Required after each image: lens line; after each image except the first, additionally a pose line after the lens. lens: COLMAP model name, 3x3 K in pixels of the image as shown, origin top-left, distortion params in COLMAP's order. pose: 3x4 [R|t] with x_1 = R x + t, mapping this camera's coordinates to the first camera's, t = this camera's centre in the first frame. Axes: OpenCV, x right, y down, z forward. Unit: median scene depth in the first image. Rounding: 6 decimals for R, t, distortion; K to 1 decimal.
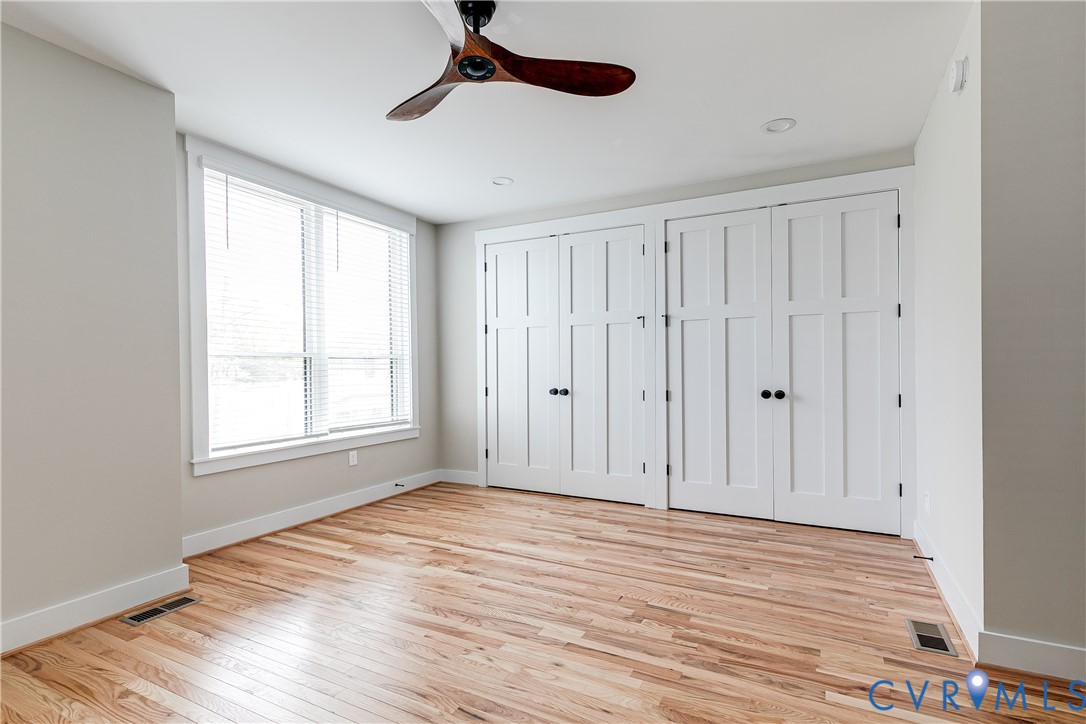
lens RADIAL K [[488.0, 0, 543.6], [0, 488.0, 369.0], [0, 0, 1]] dist [0.006066, -0.000403]
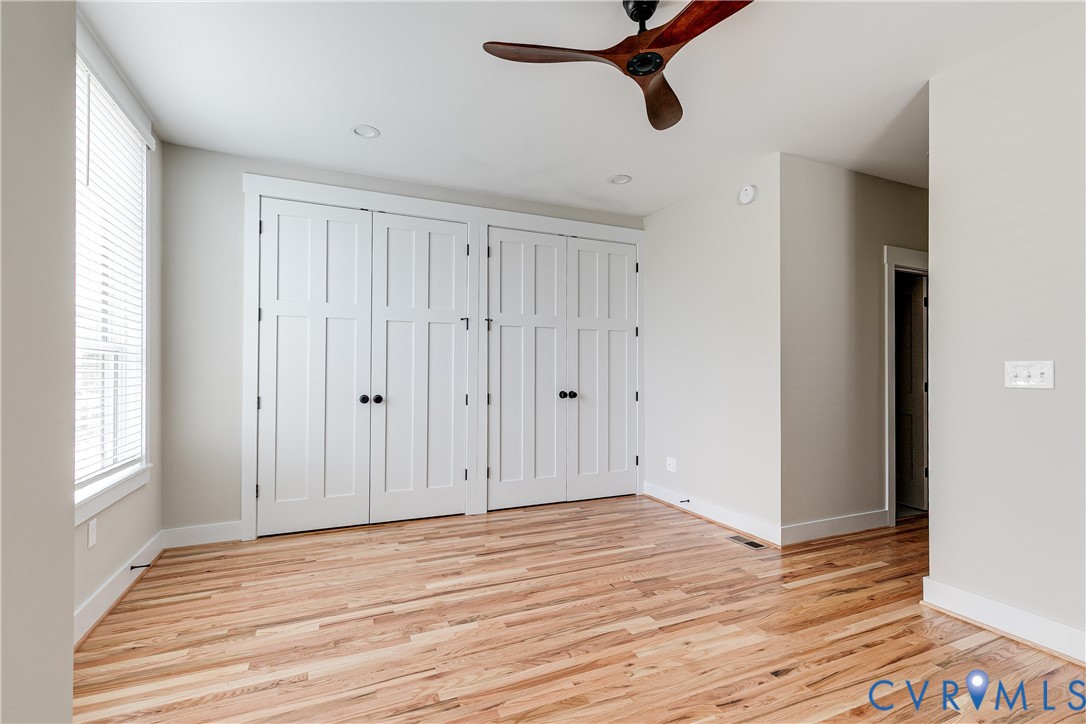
lens RADIAL K [[512.4, 0, 548.8], [0, 512.4, 364.2], [0, 0, 1]] dist [0.009621, -0.000568]
pose [[0.639656, 0.017874, 0.768454, -0.553968], [-0.004254, 0.999797, -0.019713, 0.003745], [-0.768650, 0.009340, 0.639602, 0.261195]]
